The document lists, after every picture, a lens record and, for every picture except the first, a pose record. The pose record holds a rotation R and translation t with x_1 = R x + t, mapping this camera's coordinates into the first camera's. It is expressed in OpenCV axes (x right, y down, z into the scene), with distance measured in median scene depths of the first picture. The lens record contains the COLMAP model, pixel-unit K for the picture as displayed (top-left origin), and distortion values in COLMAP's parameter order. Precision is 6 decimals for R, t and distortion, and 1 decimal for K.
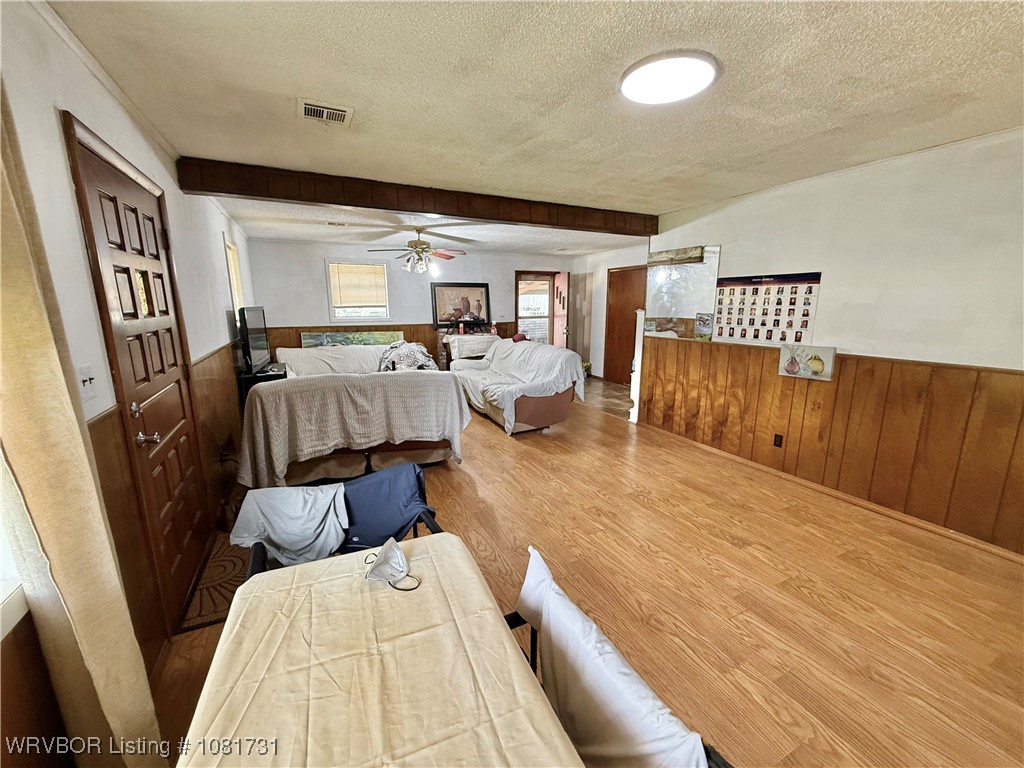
lens RADIAL K [[408.9, 0, 508.3], [0, 408.9, 387.6], [0, 0, 1]] dist [0.000356, 0.000279]
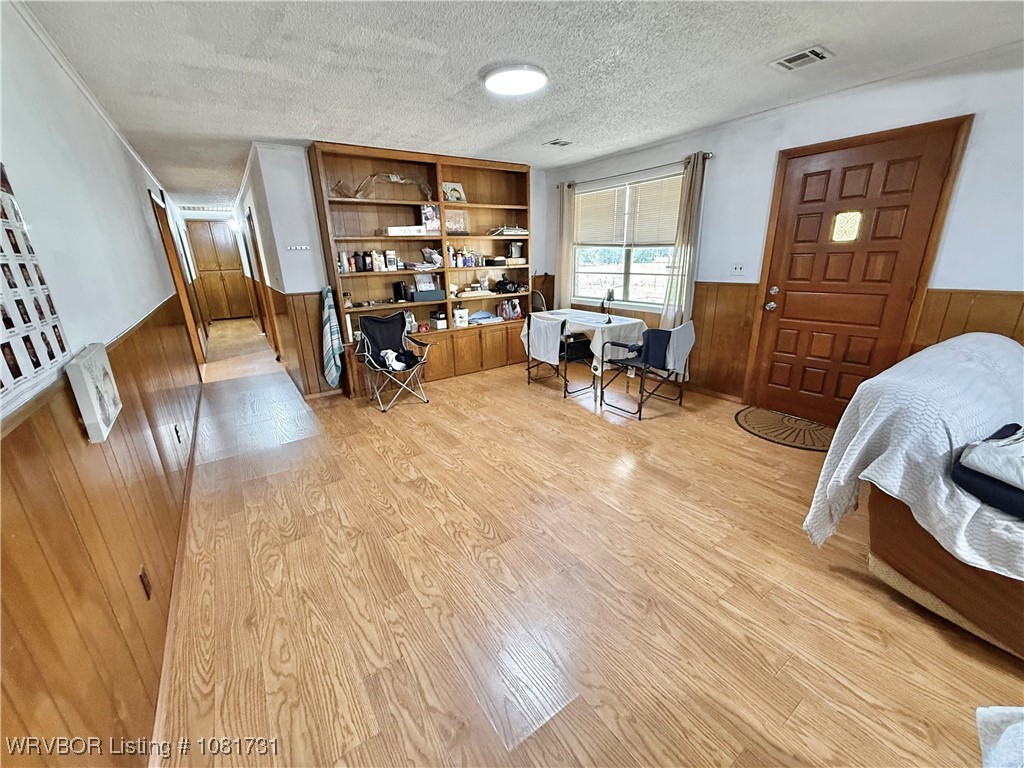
lens RADIAL K [[408.9, 0, 509.2], [0, 408.9, 384.2], [0, 0, 1]] dist [0.000356, 0.000279]
pose [[-0.988794, 0.075026, -0.129063, 0.169064], [0.002079, 0.871373, 0.490616, -0.132695], [0.149272, 0.484850, -0.861765, 0.683435]]
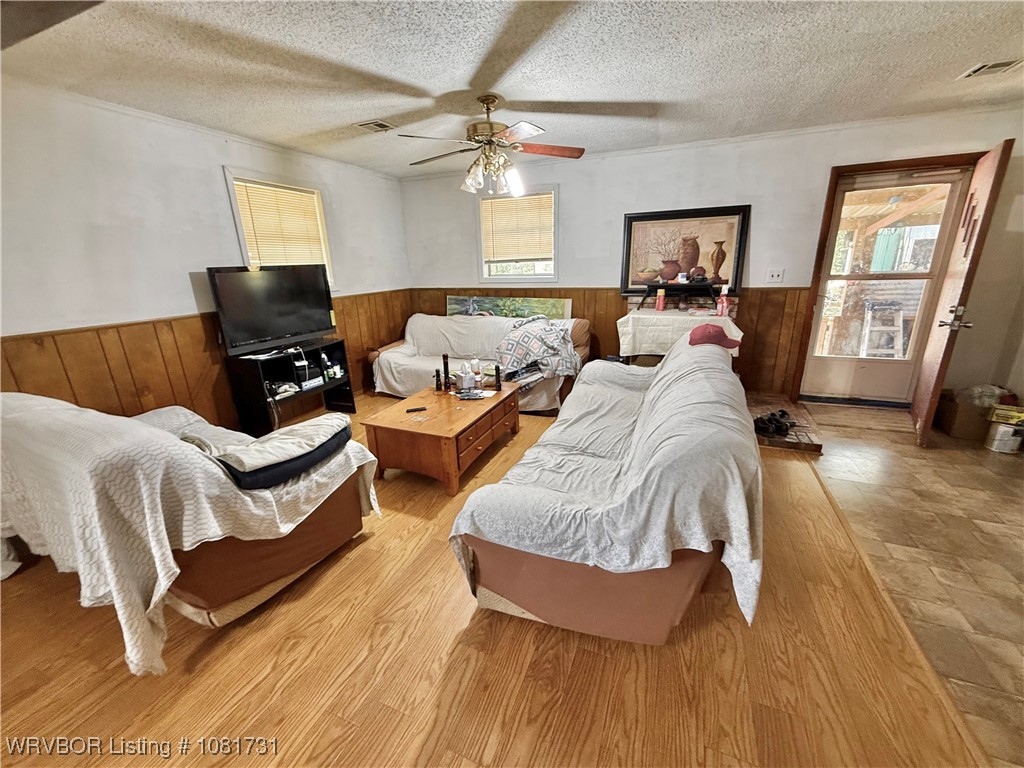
lens RADIAL K [[408.9, 0, 511.2], [0, 408.9, 384.5], [0, 0, 1]] dist [0.000356, 0.000279]
pose [[0.660492, 0.200854, -0.723470, 0.175849], [-0.124023, 0.979505, 0.158709, -0.100937], [0.740519, -0.015099, 0.671865, 0.523556]]
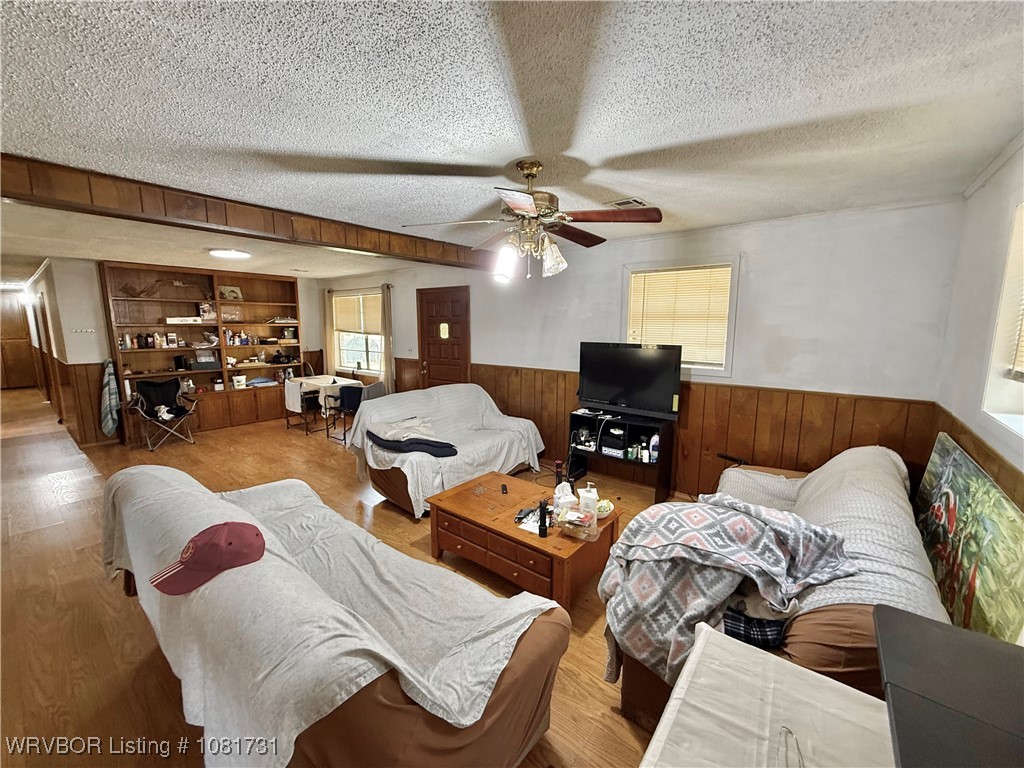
lens RADIAL K [[408.9, 0, 510.3], [0, 408.9, 384.7], [0, 0, 1]] dist [0.000356, 0.000279]
pose [[-0.903478, 0.065160, -0.423652, -0.017701], [-0.086173, 0.940586, 0.328440, -0.244126], [0.419882, 0.333246, -0.844184, 1.068115]]
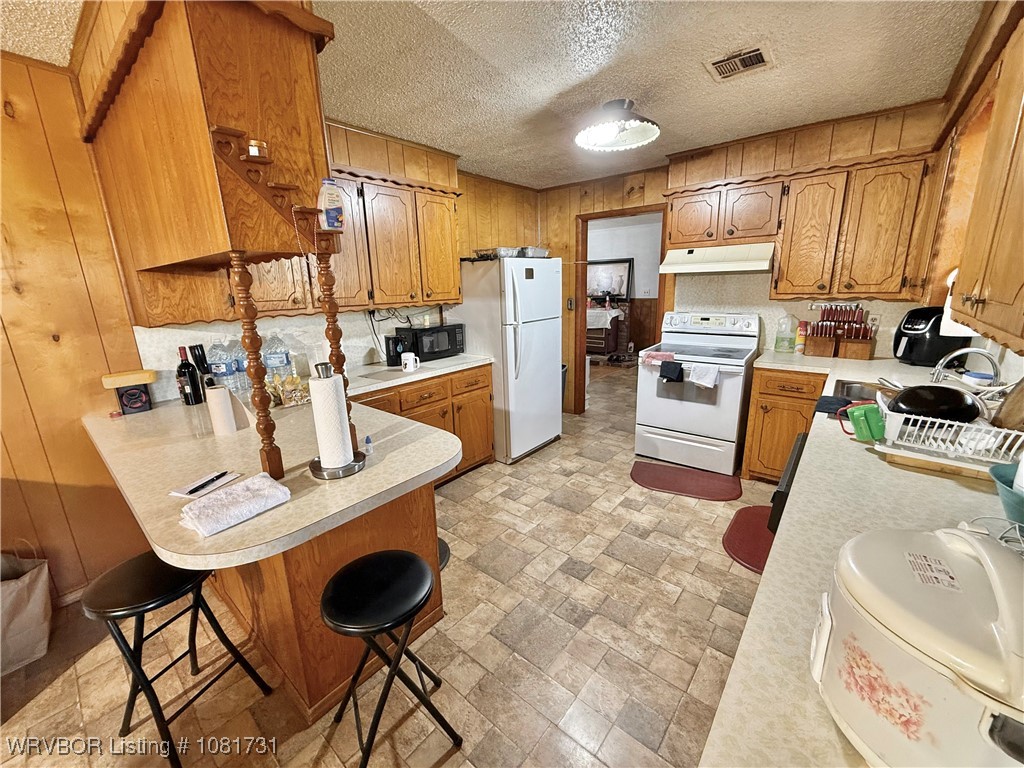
lens RADIAL K [[408.9, 0, 509.8], [0, 408.9, 383.2], [0, 0, 1]] dist [0.000356, 0.000279]
pose [[0.408866, 0.212563, -0.887494, 0.869504], [-0.162374, 0.973923, 0.158459, -0.077464], [0.898033, 0.079317, 0.432718, 0.370388]]
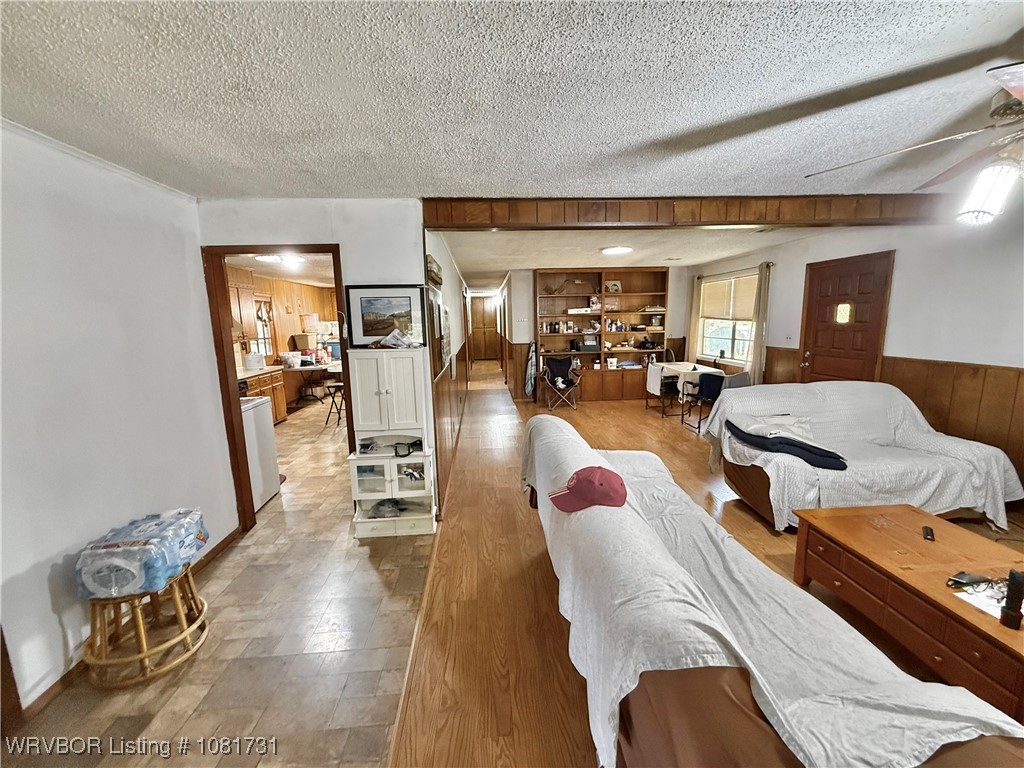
lens RADIAL K [[408.9, 0, 510.5], [0, 408.9, 385.1], [0, 0, 1]] dist [0.000356, 0.000279]
pose [[-0.927120, -0.034930, 0.373133, -0.011677], [0.102497, 0.934052, 0.342113, -0.233702], [-0.360475, 0.355424, -0.862398, 1.068183]]
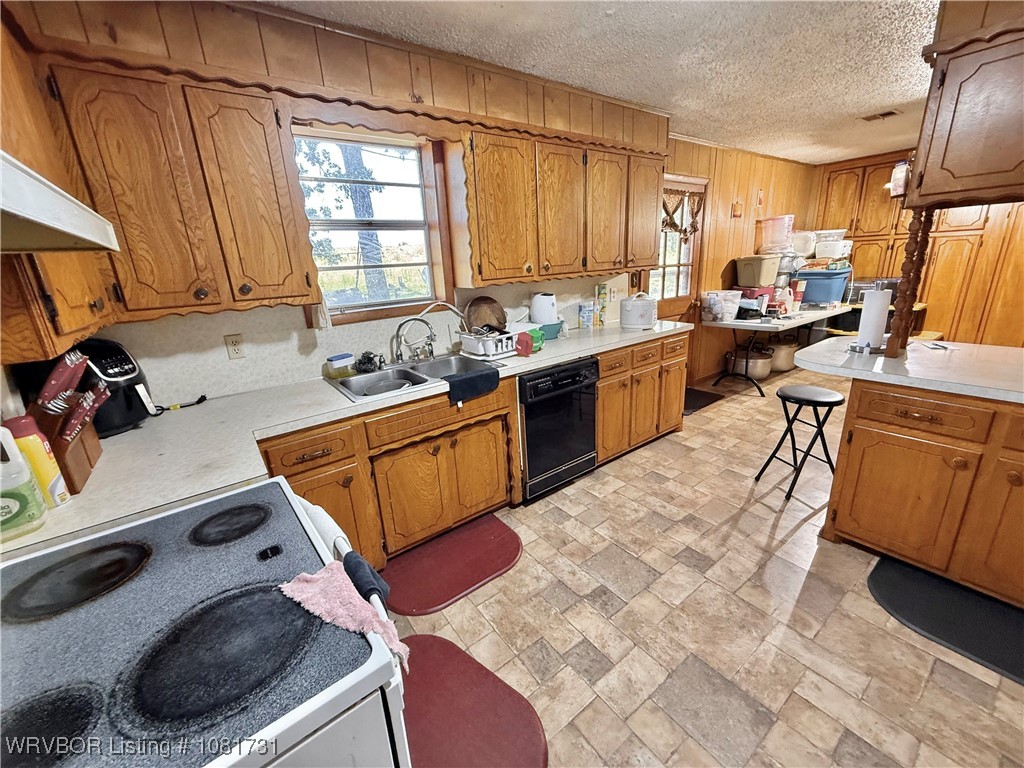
lens RADIAL K [[408.9, 0, 508.7], [0, 408.9, 386.3], [0, 0, 1]] dist [0.000356, 0.000279]
pose [[-0.184100, -0.272682, 0.944326, 0.425426], [0.253467, 0.915083, 0.313652, -0.136019], [-0.949664, 0.297098, -0.099351, 0.680979]]
